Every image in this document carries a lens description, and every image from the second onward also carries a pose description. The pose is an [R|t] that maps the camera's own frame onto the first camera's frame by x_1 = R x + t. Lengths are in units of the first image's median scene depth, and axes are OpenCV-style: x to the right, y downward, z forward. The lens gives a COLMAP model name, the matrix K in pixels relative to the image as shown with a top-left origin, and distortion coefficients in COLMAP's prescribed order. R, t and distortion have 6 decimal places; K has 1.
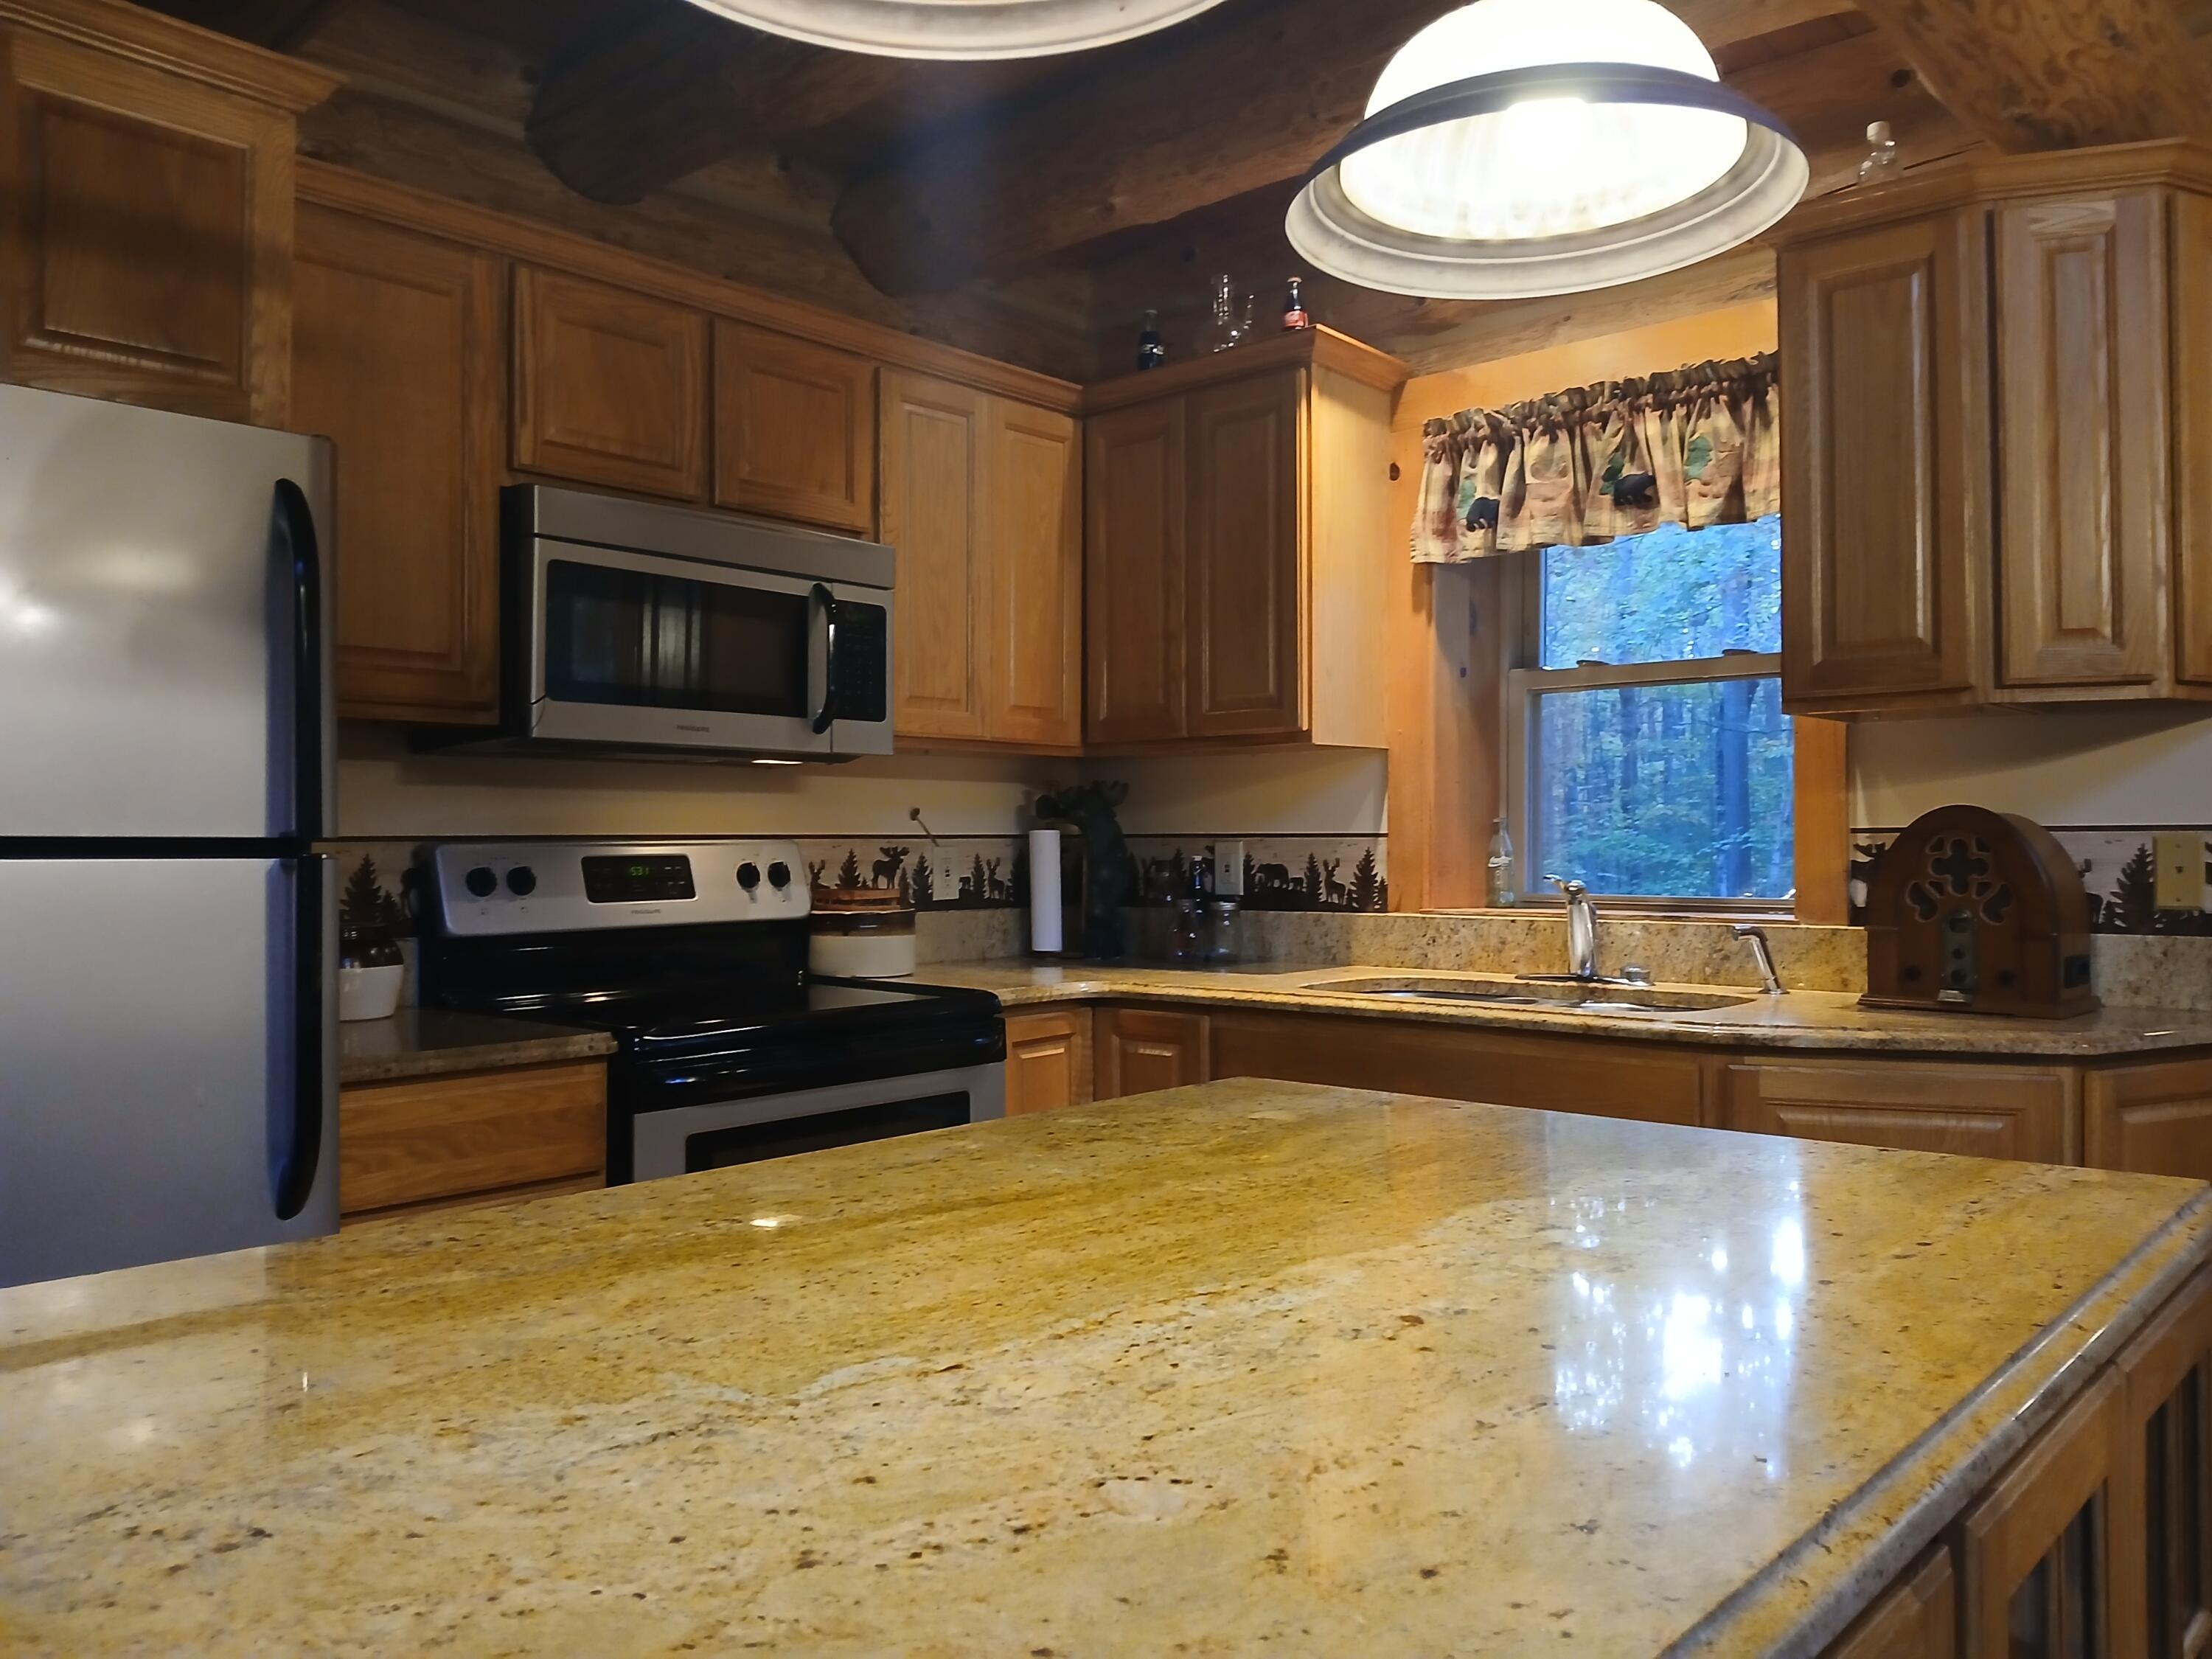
lens RADIAL K [[1696.0, 0, 1121.3], [0, 1696.0, 833.8], [0, 0, 1]] dist [0.046105, -0.095218]
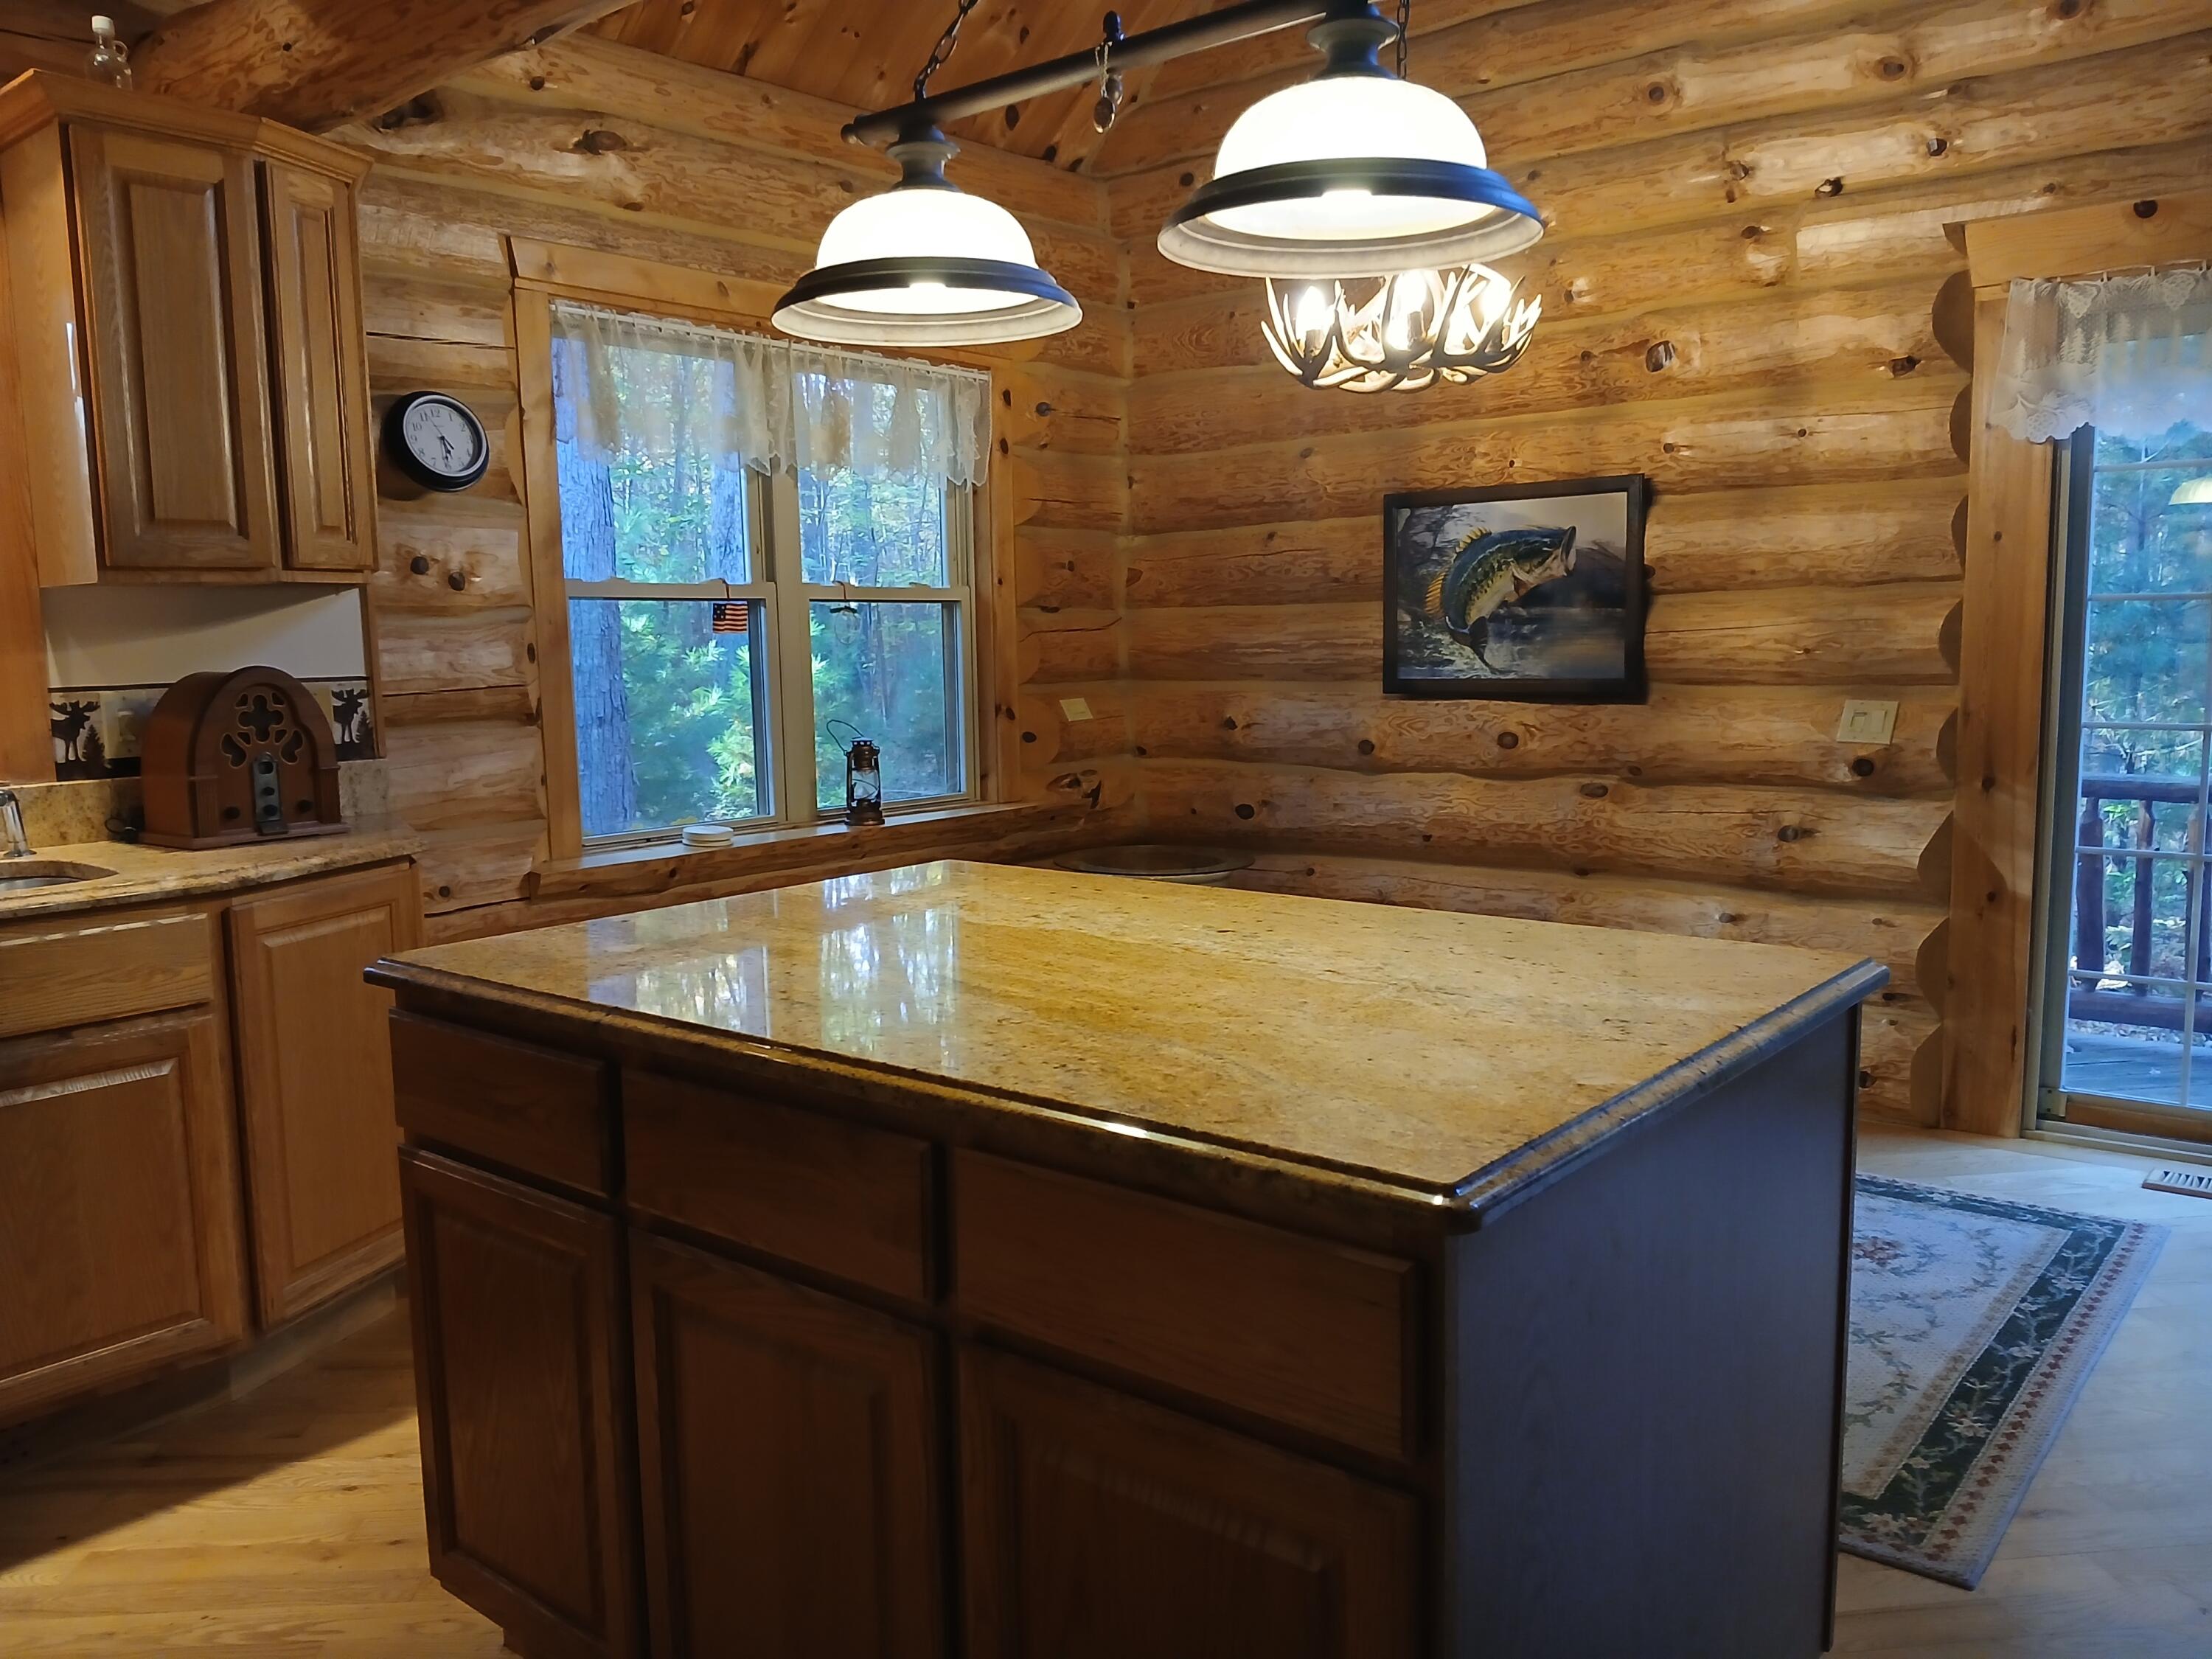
lens RADIAL K [[1696.0, 0, 1072.5], [0, 1696.0, 833.5], [0, 0, 1]] dist [0.046105, -0.095218]
pose [[-0.025834, -0.117932, 0.992686, -0.615308], [0.012810, 0.992896, 0.118291, -0.029511], [-0.999584, 0.015772, -0.024140, 0.393385]]
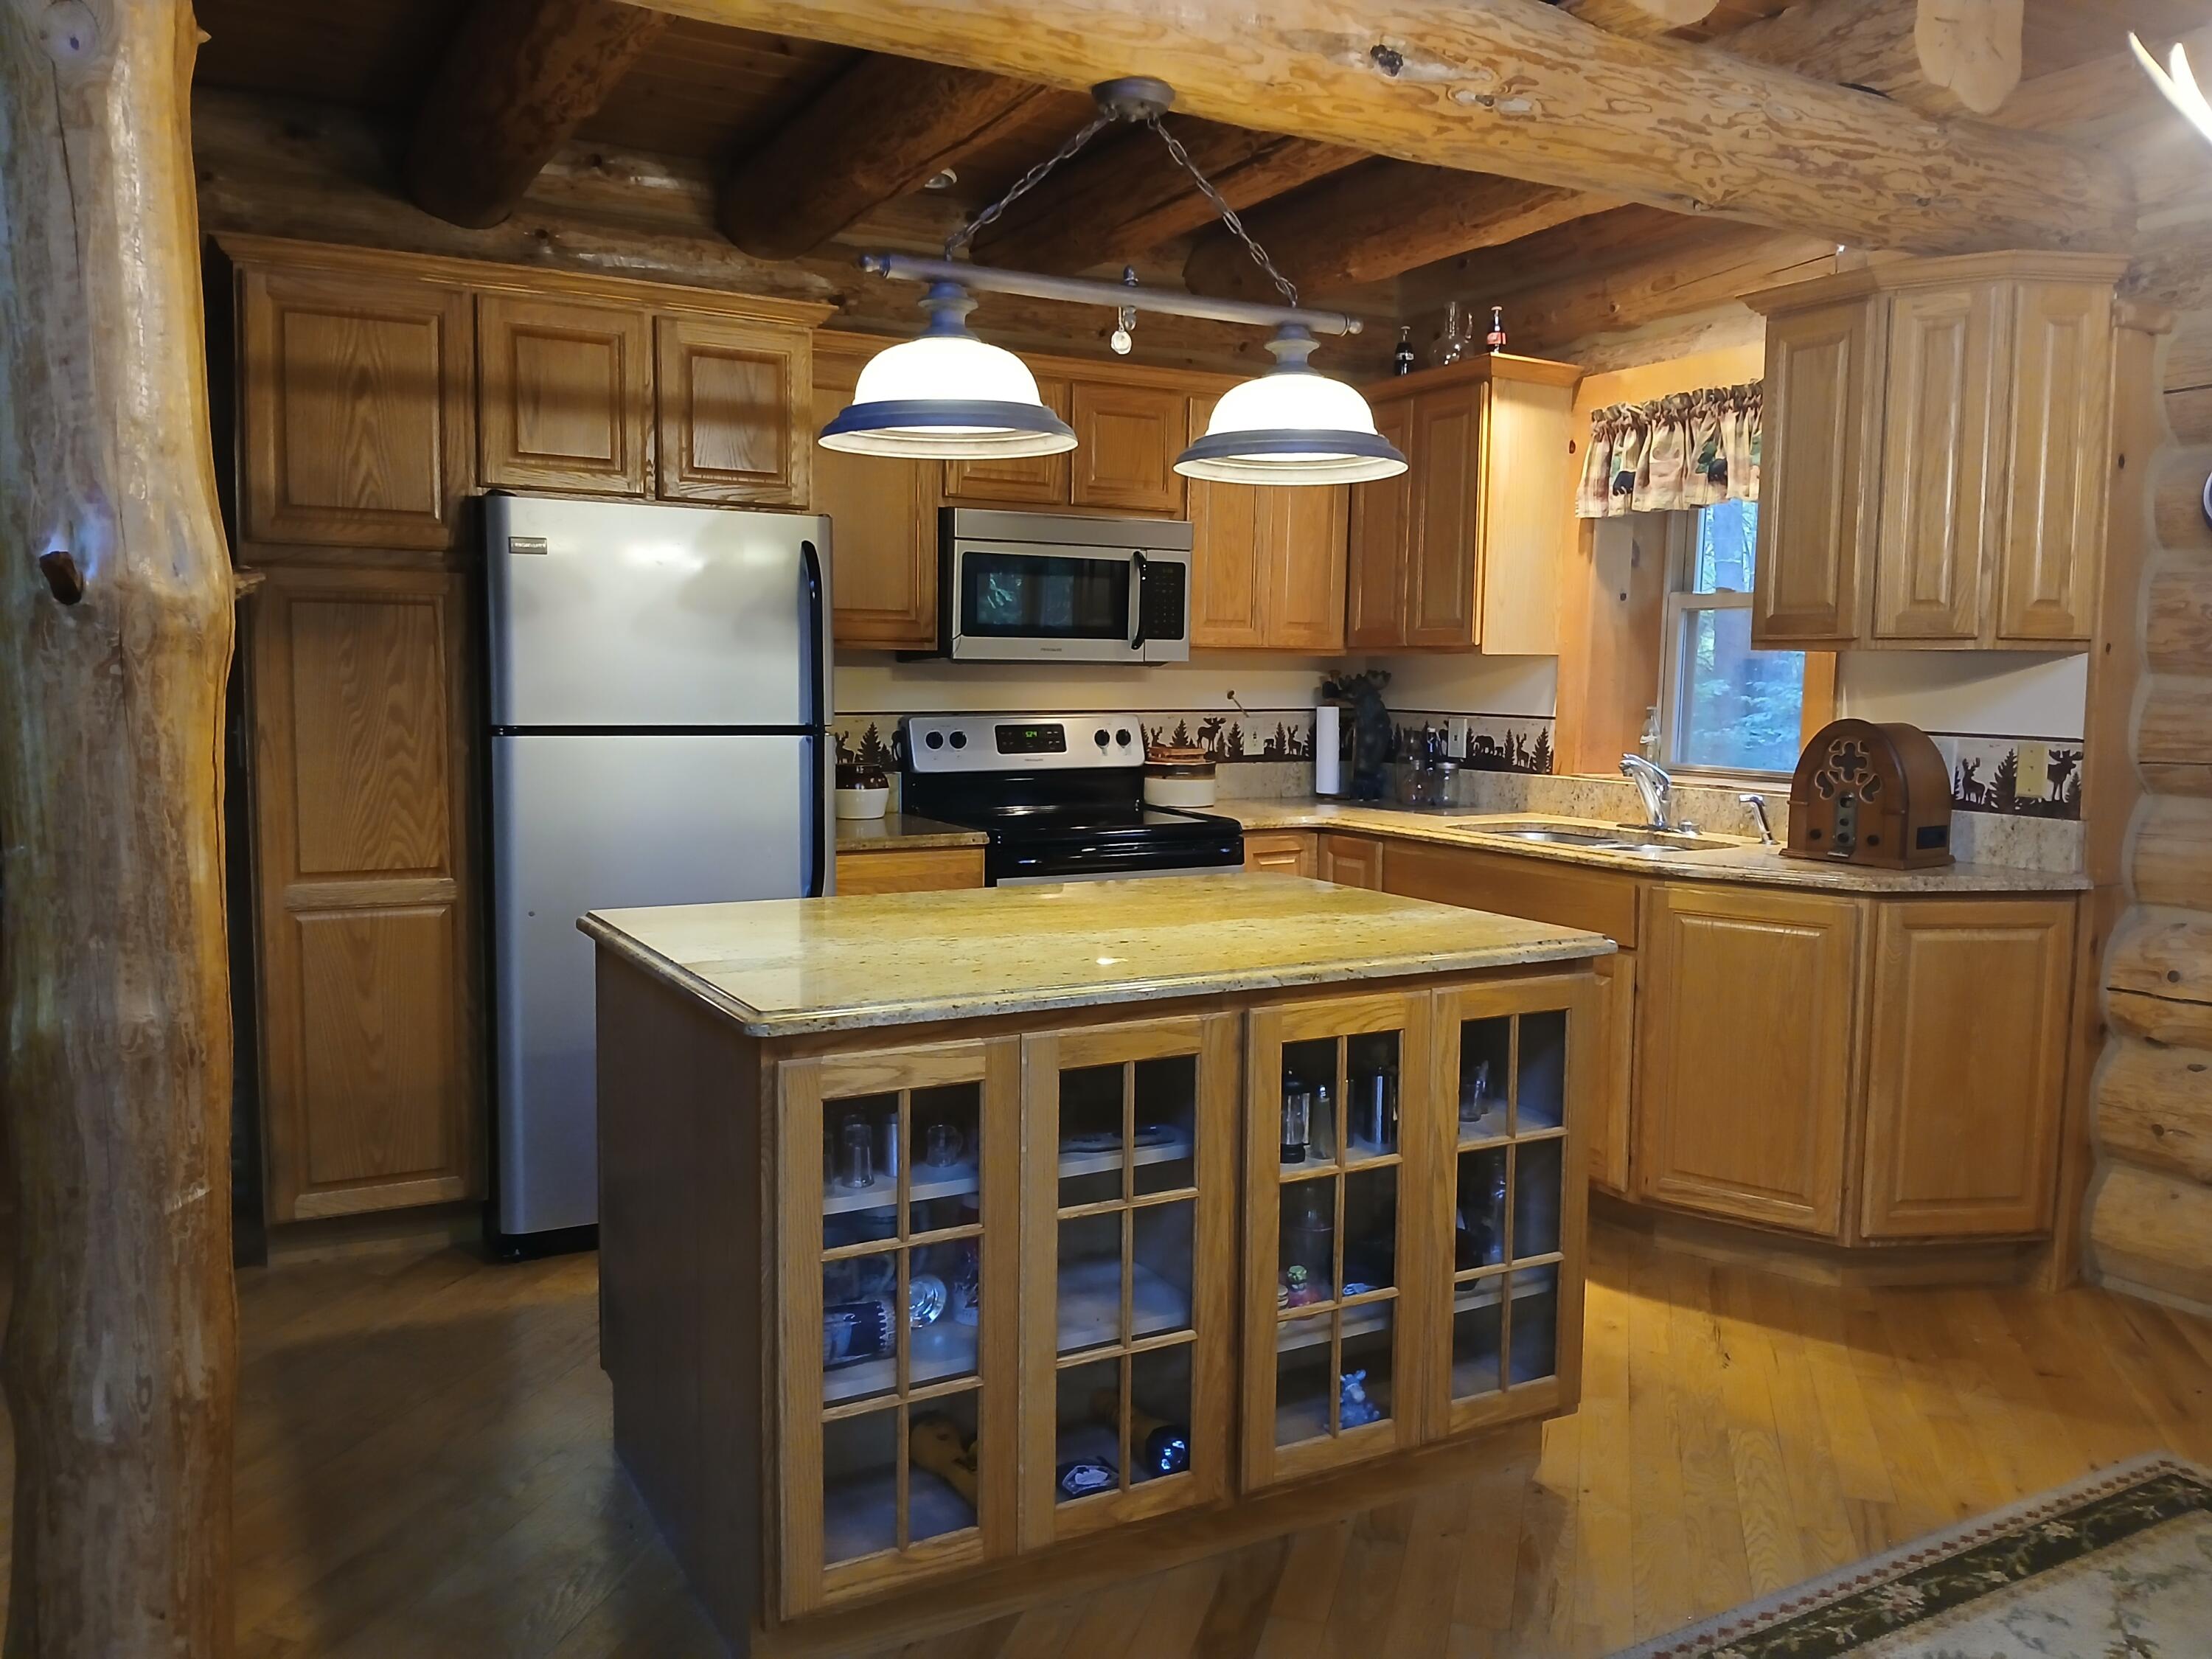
lens RADIAL K [[1696.0, 0, 1099.1], [0, 1696.0, 836.0], [0, 0, 1]] dist [0.046105, -0.095218]
pose [[0.940955, 0.046826, -0.335278, 0.325329], [-0.011598, 0.994265, 0.106311, -0.054948], [0.338333, -0.096145, 0.936102, -0.491642]]
